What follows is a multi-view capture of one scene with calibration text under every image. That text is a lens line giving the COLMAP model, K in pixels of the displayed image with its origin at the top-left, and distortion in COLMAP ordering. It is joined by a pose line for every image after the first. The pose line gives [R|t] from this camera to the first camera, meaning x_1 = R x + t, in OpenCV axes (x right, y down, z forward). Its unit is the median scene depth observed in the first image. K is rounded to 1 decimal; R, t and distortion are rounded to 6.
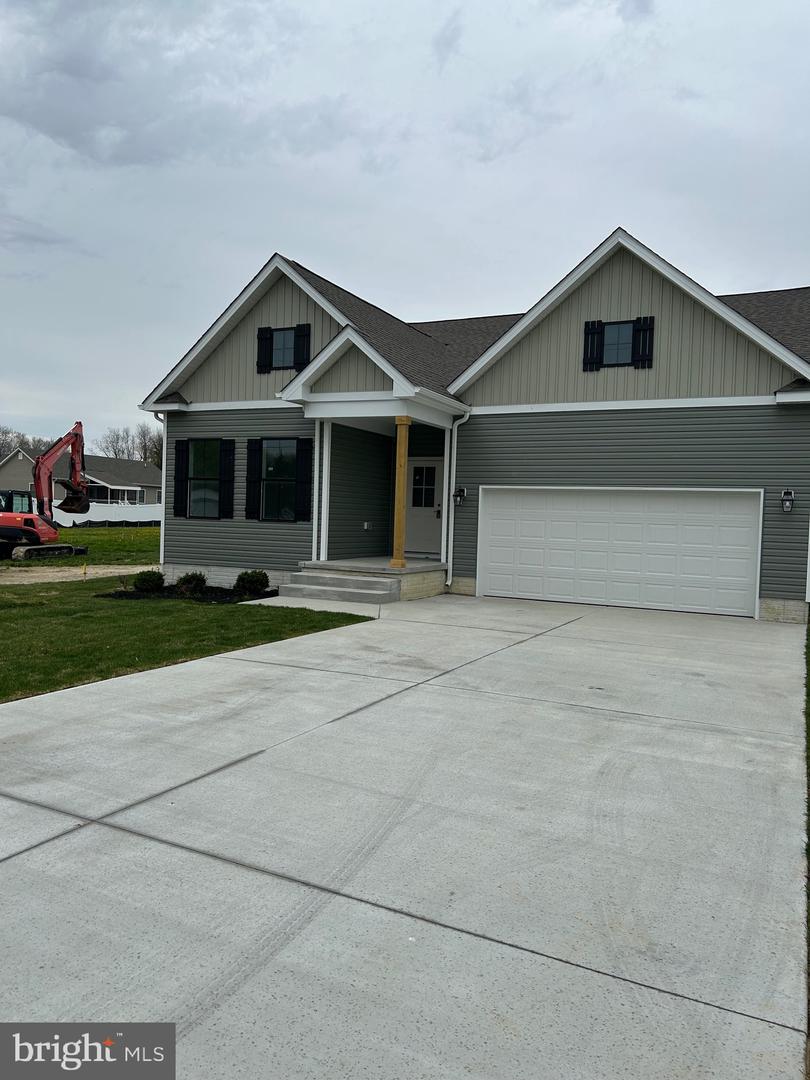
lens RADIAL K [[797.6, 0, 397.6], [0, 797.6, 546.8], [0, 0, 1]] dist [0.062305, -0.074151]
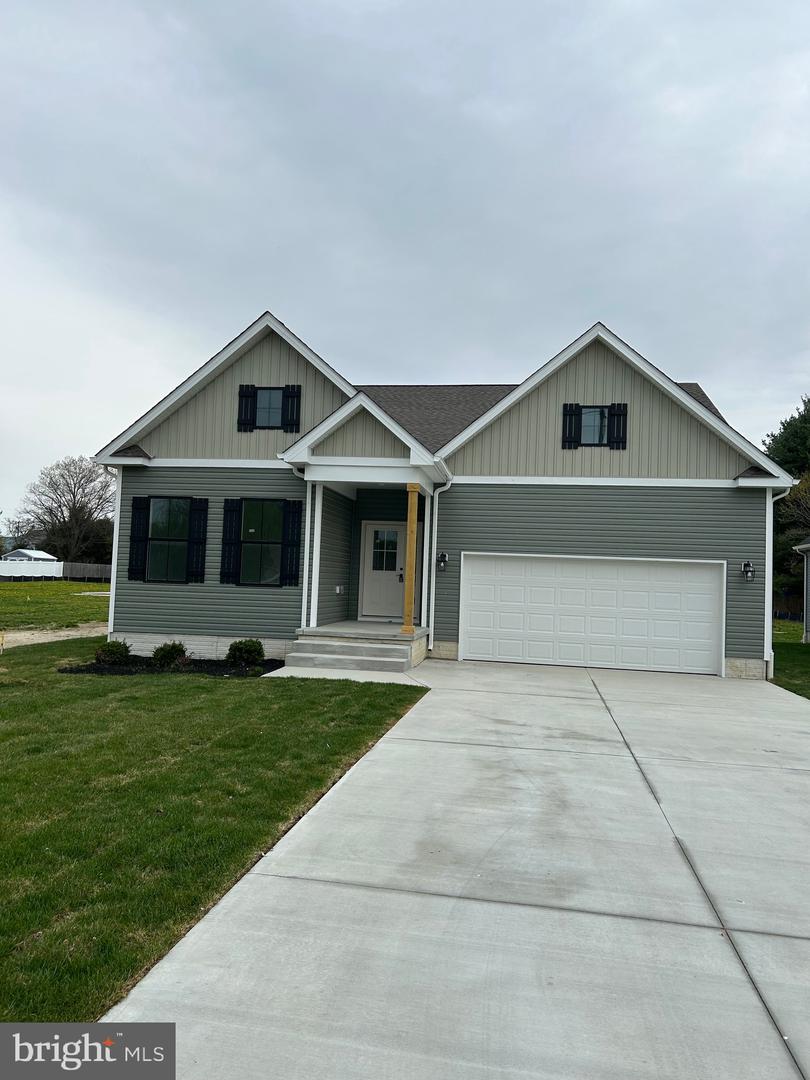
lens RADIAL K [[797.6, 0, 397.6], [0, 797.6, 546.8], [0, 0, 1]] dist [0.062305, -0.074151]
pose [[0.956365, 0.016481, 0.291709, -0.281847], [0.003494, 0.997691, -0.067823, -0.013904], [-0.292153, 0.065883, 0.954099, 0.043868]]
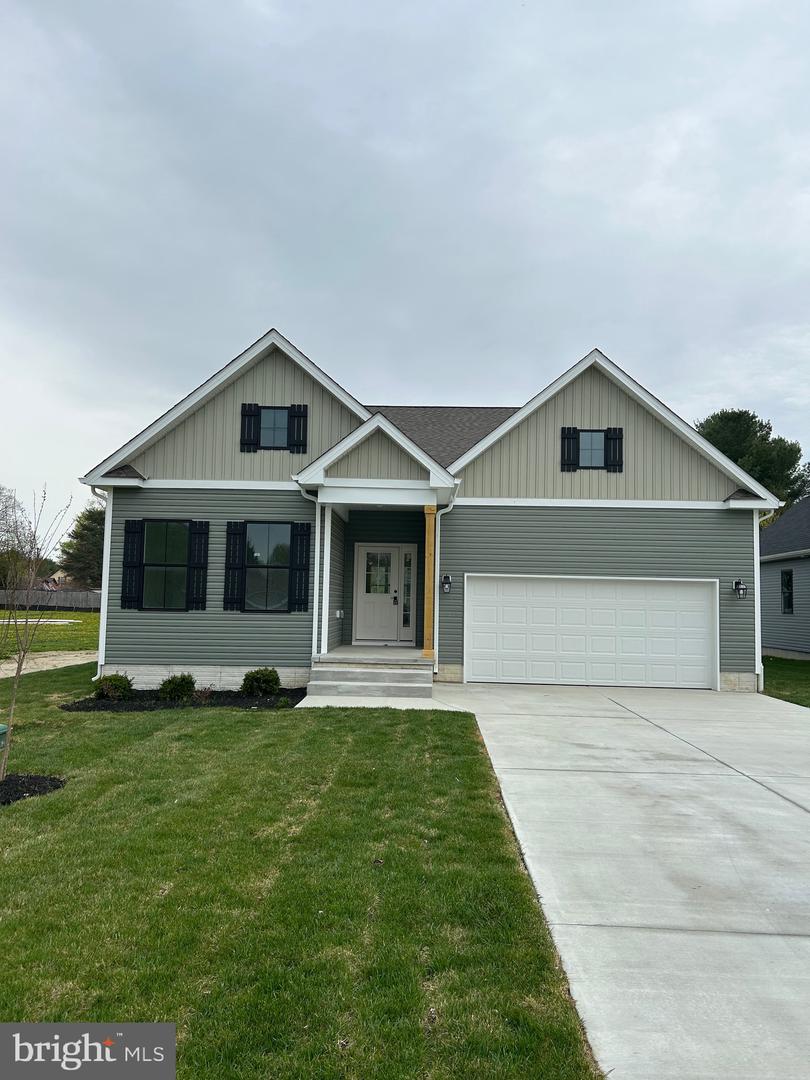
lens RADIAL K [[797.8, 0, 405.1], [0, 797.8, 549.6], [0, 0, 1]] dist [0.060856, -0.071687]
pose [[0.905668, 0.014093, 0.423754, -0.410404], [0.024975, 0.995939, -0.086500, -0.020879], [-0.423252, 0.088924, 0.901638, 0.106787]]
